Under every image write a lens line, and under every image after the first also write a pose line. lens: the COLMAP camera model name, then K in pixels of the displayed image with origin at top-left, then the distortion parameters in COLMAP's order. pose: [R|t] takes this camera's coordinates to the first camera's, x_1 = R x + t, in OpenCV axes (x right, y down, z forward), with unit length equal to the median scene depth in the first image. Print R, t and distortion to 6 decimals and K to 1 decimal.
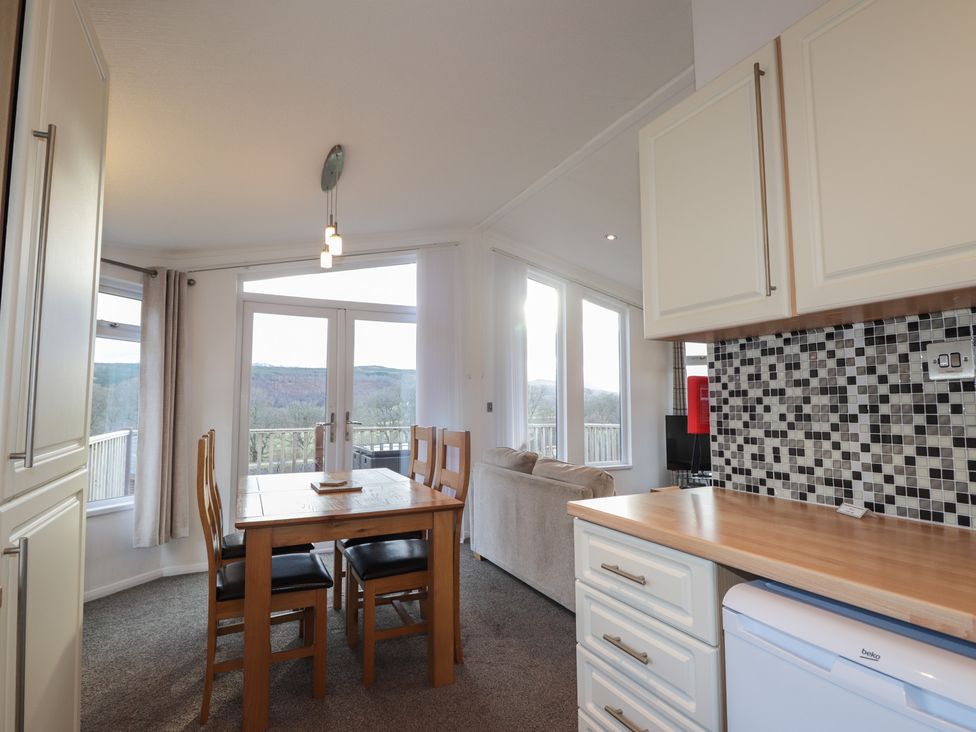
lens RADIAL K [[541.2, 0, 488.0], [0, 541.2, 366.0], [0, 0, 1]] dist [0.002642, 0.000521]
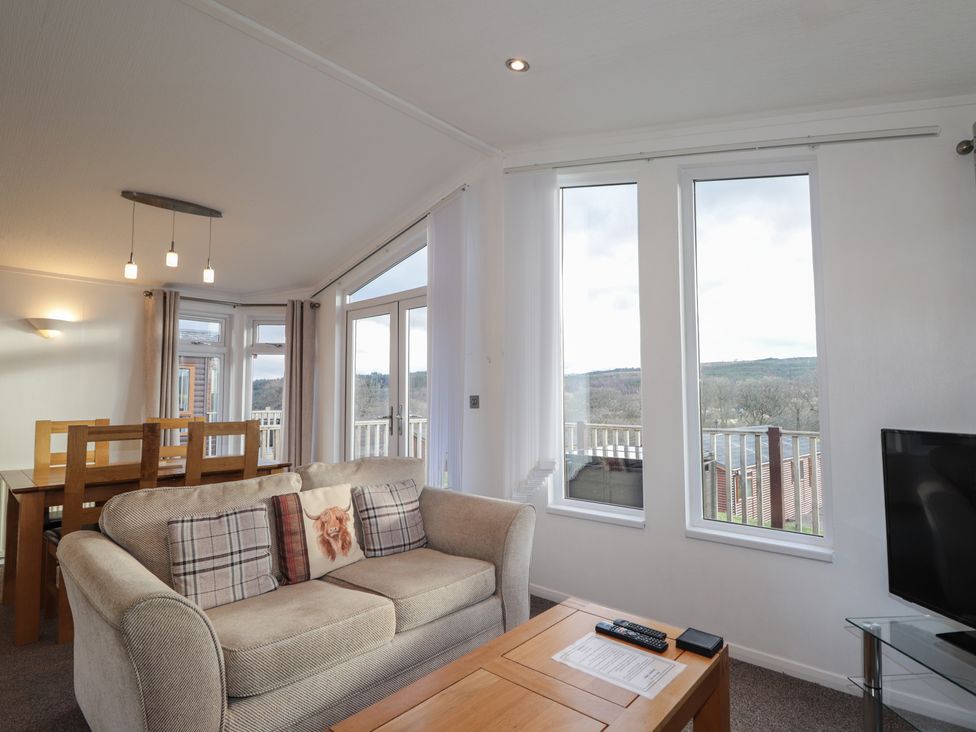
lens RADIAL K [[509.5, 0, 488.0], [0, 509.5, 366.0], [0, 0, 1]] dist [-0.000139, -0.000316]
pose [[0.358547, -0.062013, -0.931450, 1.583918], [0.064843, 0.997035, -0.041419, 0.148490], [0.931257, -0.045548, 0.361505, 1.976780]]
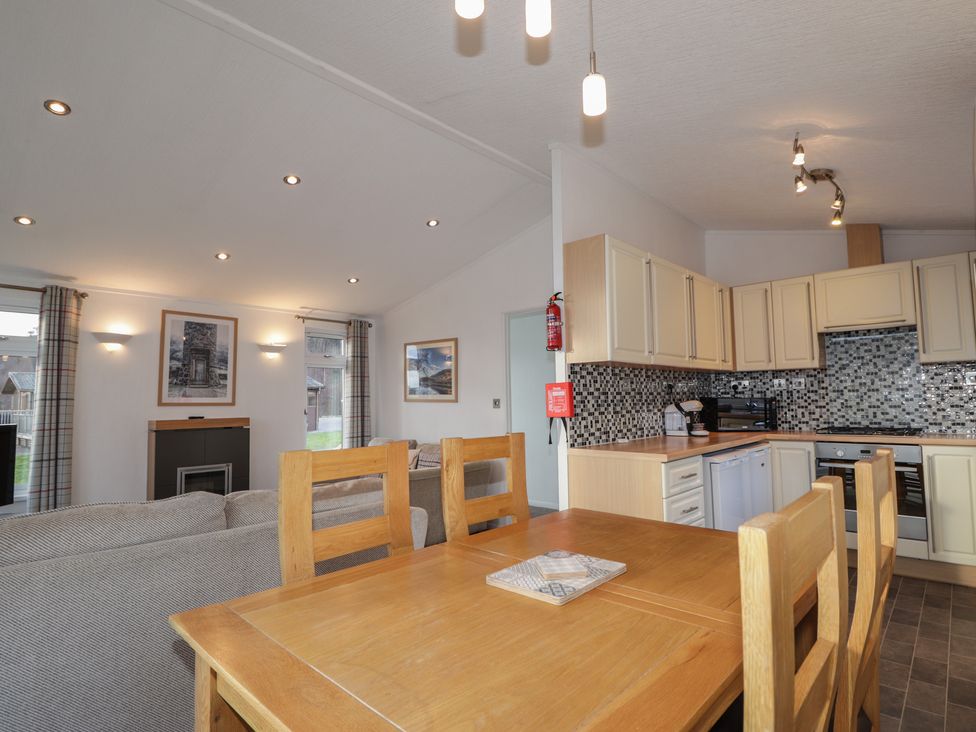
lens RADIAL K [[509.5, 0, 488.0], [0, 509.5, 366.0], [0, 0, 1]] dist [-0.000139, -0.000316]
pose [[-0.343600, 0.076450, 0.935999, -1.081430], [-0.050836, 0.993706, -0.099825, 0.148631], [-0.937739, -0.081882, -0.337551, 1.915381]]
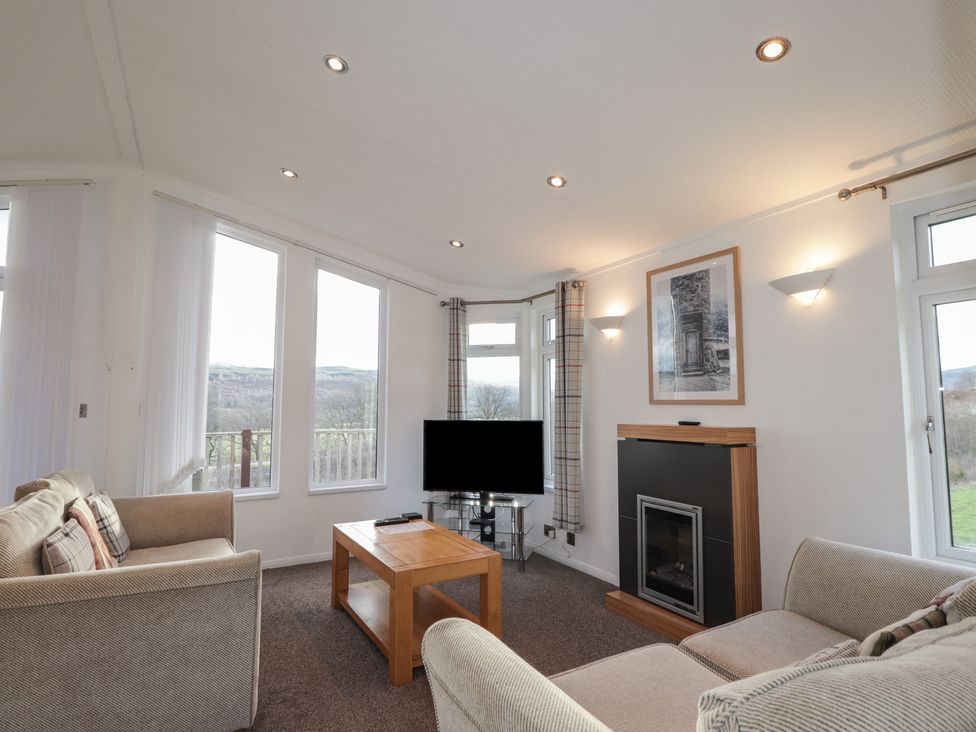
lens RADIAL K [[541.2, 0, 488.0], [0, 541.2, 366.0], [0, 0, 1]] dist [0.002642, 0.000521]
pose [[0.999283, 0.001752, 0.037820, 1.157249], [-0.001675, 0.999996, -0.002074, 0.045791], [-0.037824, 0.002009, 0.999282, 0.682667]]
